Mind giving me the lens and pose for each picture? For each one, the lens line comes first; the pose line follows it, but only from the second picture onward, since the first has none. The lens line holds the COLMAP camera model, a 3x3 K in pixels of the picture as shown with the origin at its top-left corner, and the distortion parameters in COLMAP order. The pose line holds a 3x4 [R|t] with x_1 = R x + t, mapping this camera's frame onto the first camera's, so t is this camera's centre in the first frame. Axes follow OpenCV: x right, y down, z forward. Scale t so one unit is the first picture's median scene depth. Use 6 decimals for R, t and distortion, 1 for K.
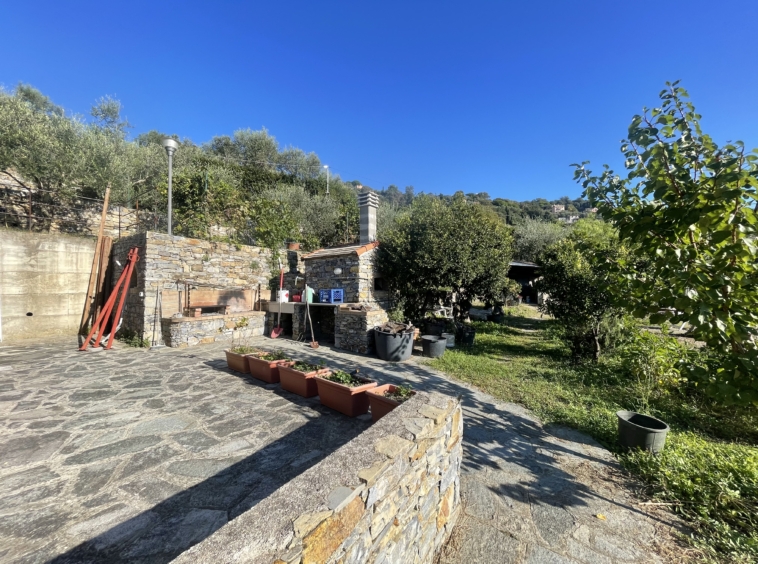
lens RADIAL K [[305.2, 0, 379.4], [0, 305.2, 282.9], [0, 0, 1]] dist [-0.000564, 0.000214]
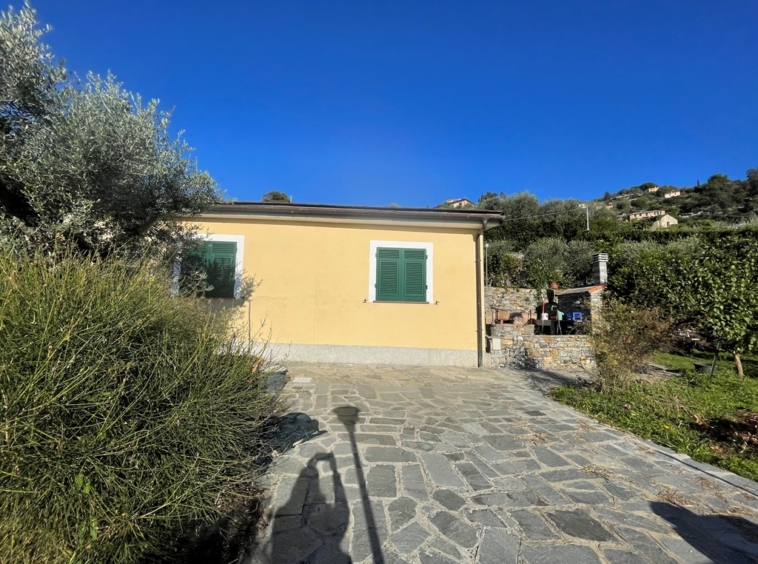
lens RADIAL K [[305.2, 0, 379.9], [0, 305.2, 284.5], [0, 0, 1]] dist [-0.000564, 0.000214]
pose [[0.689713, -0.054217, -0.722050, 0.313237], [-0.014554, 0.995953, -0.088685, 0.029189], [0.723937, 0.071676, 0.686133, -0.919507]]
